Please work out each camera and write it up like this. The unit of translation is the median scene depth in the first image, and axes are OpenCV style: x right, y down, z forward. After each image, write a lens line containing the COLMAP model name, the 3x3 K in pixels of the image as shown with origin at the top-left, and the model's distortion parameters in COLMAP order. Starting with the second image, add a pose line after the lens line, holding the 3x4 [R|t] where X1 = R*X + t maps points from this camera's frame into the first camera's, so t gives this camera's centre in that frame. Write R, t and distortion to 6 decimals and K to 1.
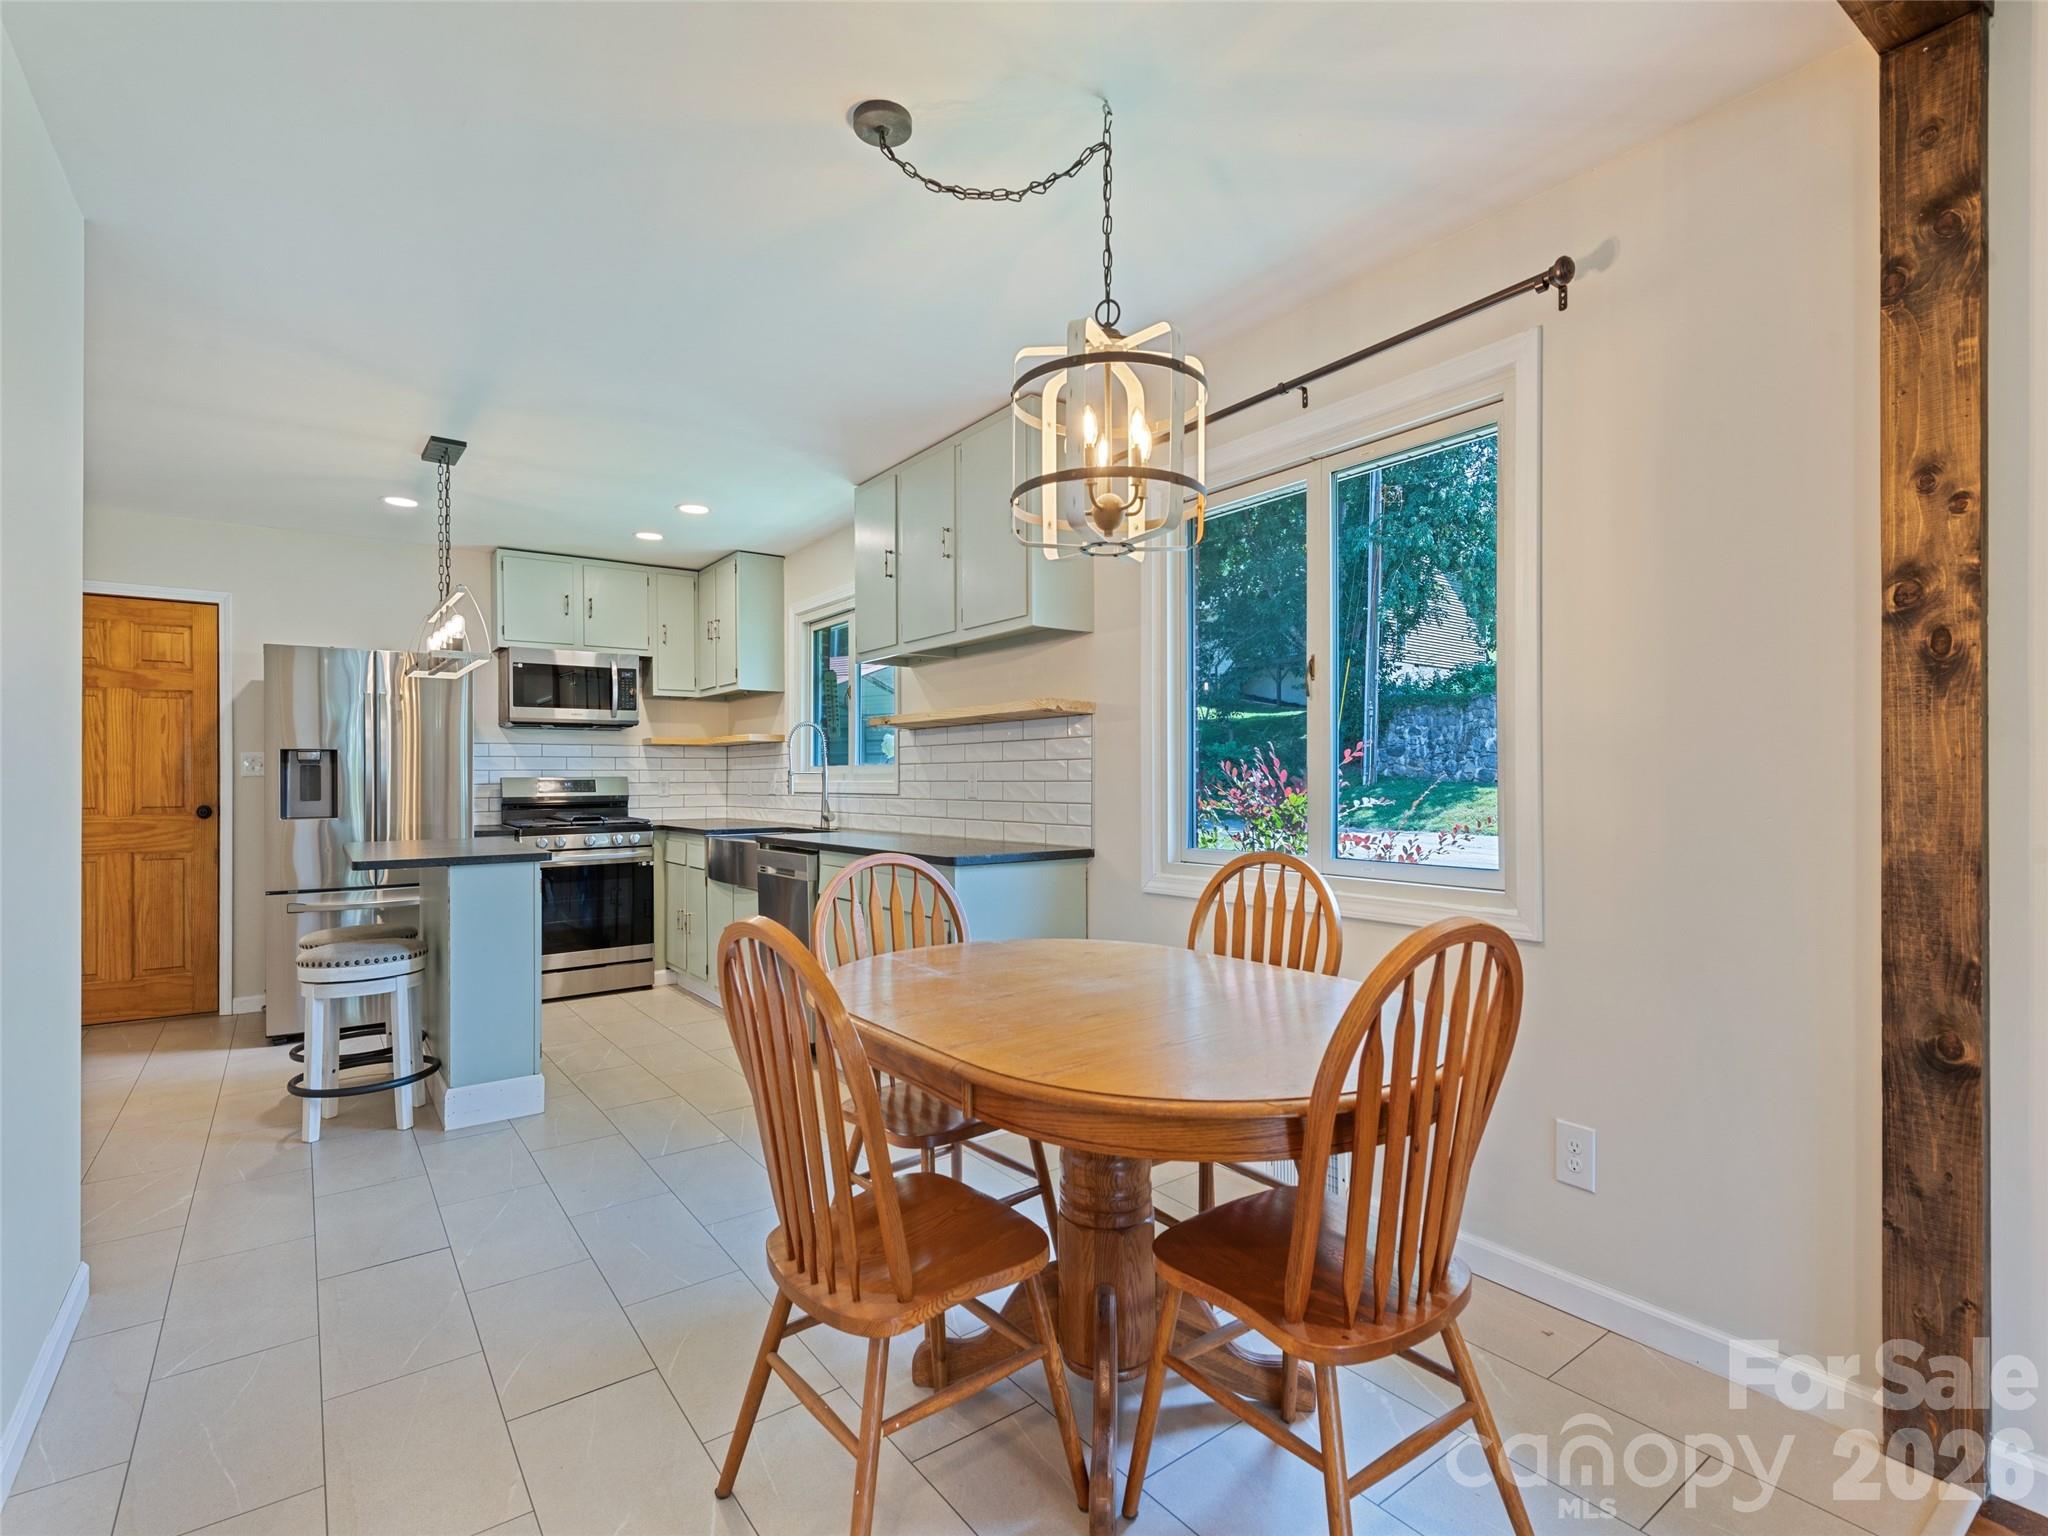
lens RADIAL K [[957.0, 0, 1003.4], [0, 957.0, 771.7], [0, 0, 1]] dist [0.002983, -0.002427]
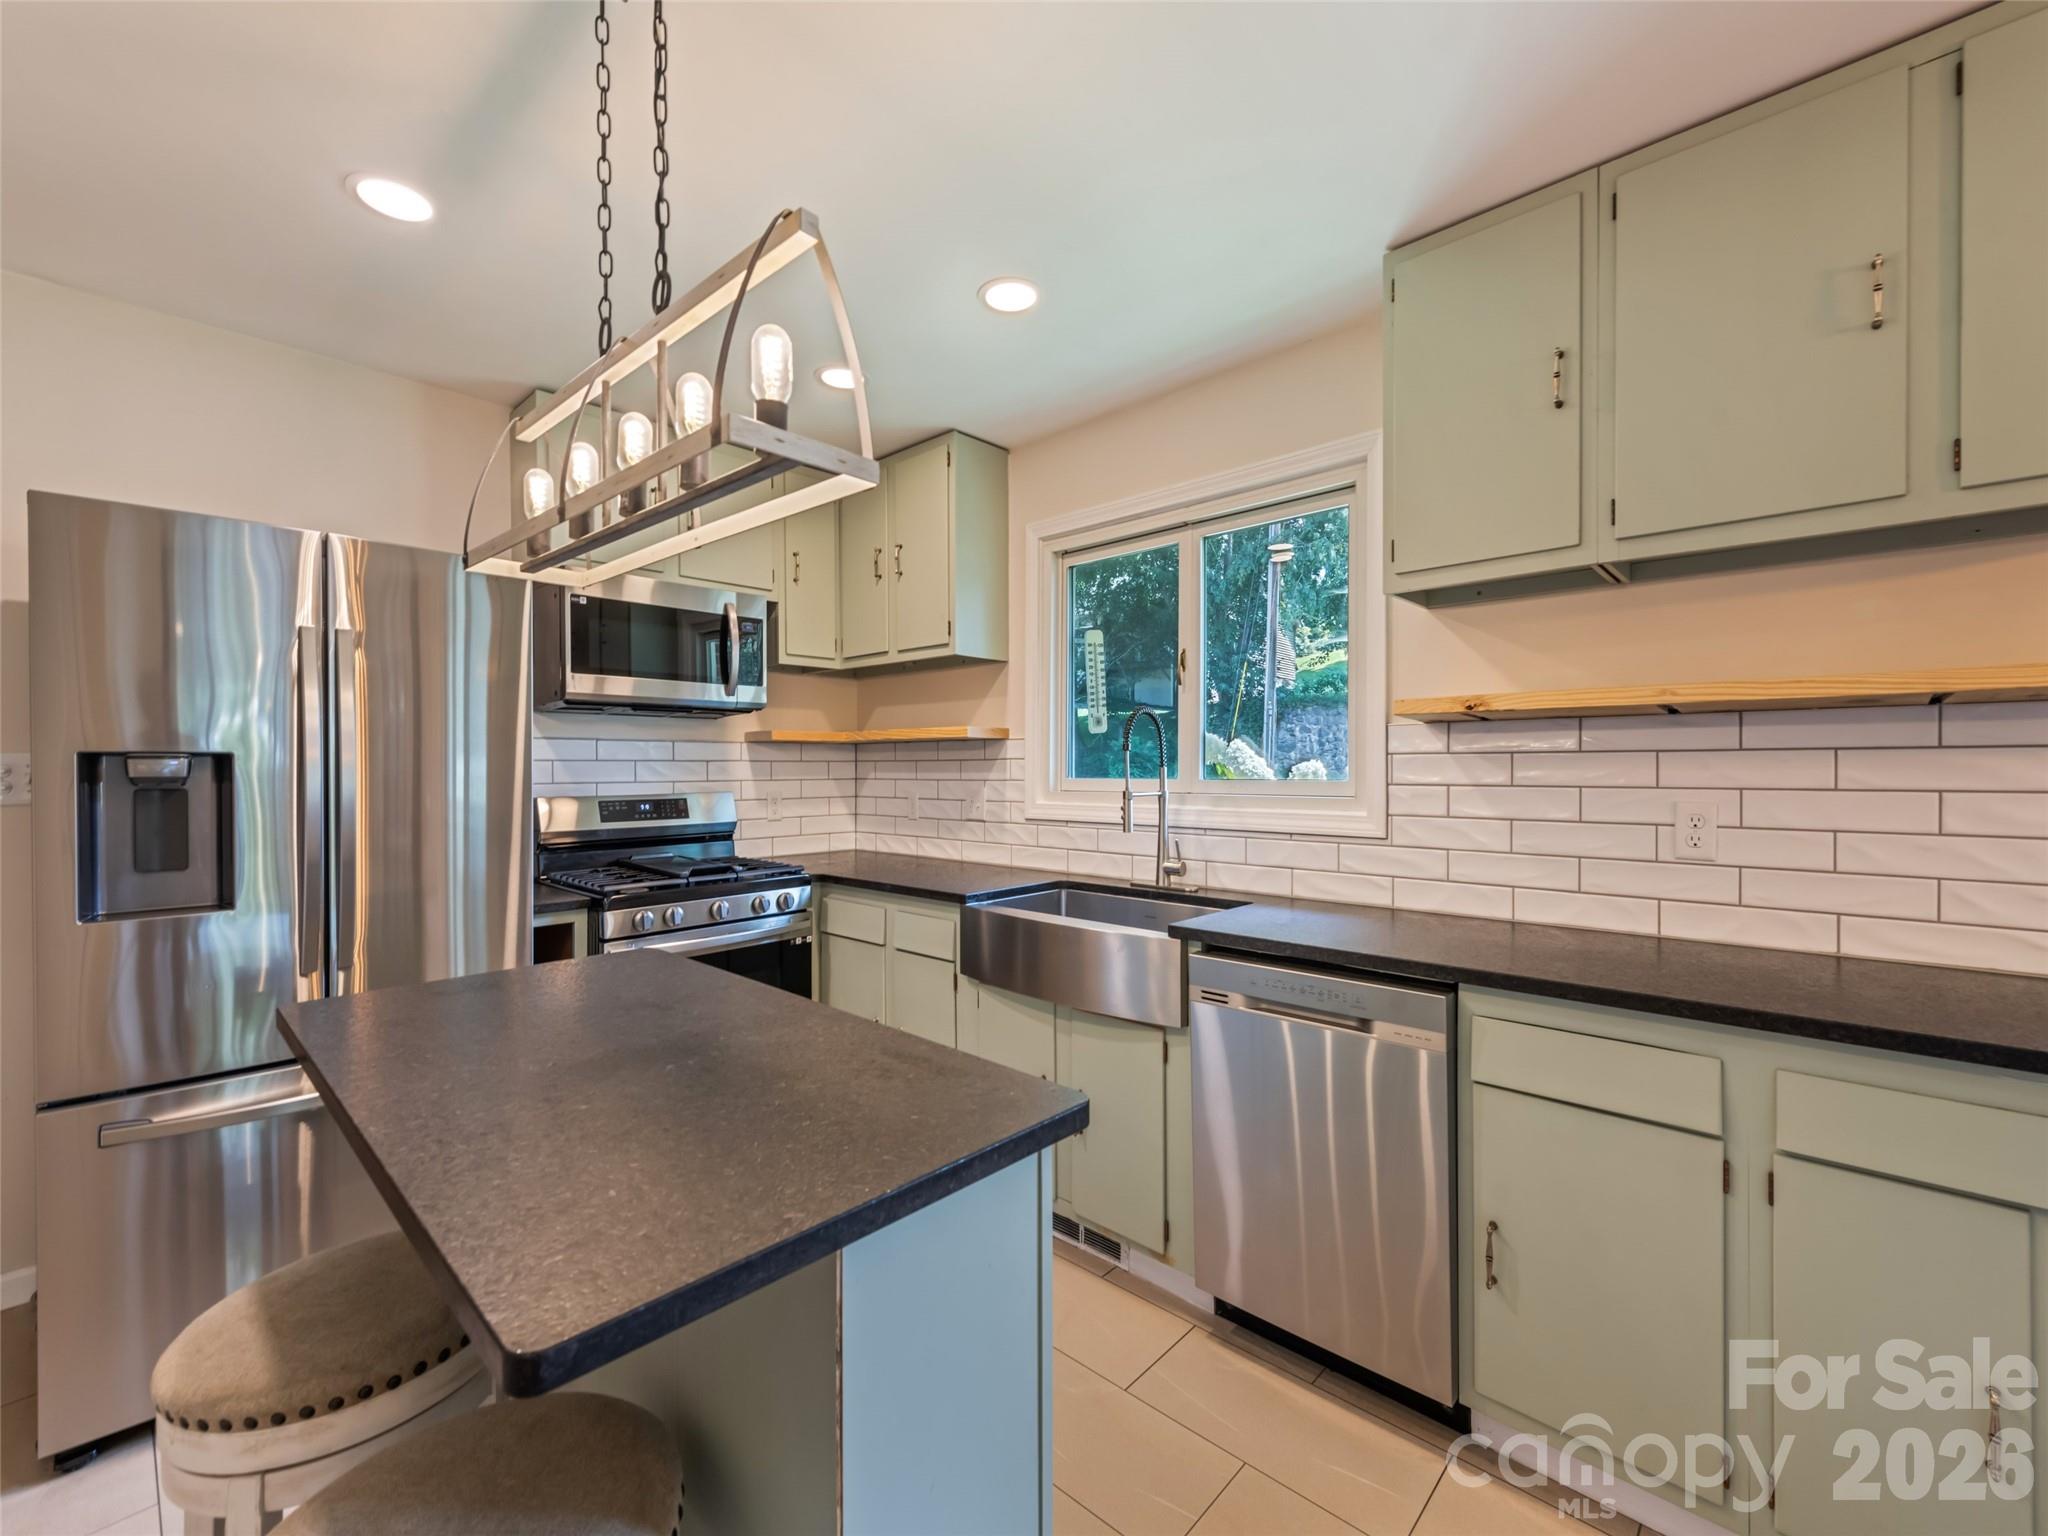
lens RADIAL K [[864.7, 0, 1023.8], [0, 864.7, 768.2], [0, 0, 1]] dist [0.012104, -0.004485]
pose [[0.983902, 0.001826, 0.178702, -0.376490], [-0.002948, 0.999978, 0.006012, -0.018047], [-0.178687, -0.006442, 0.983885, 0.498992]]
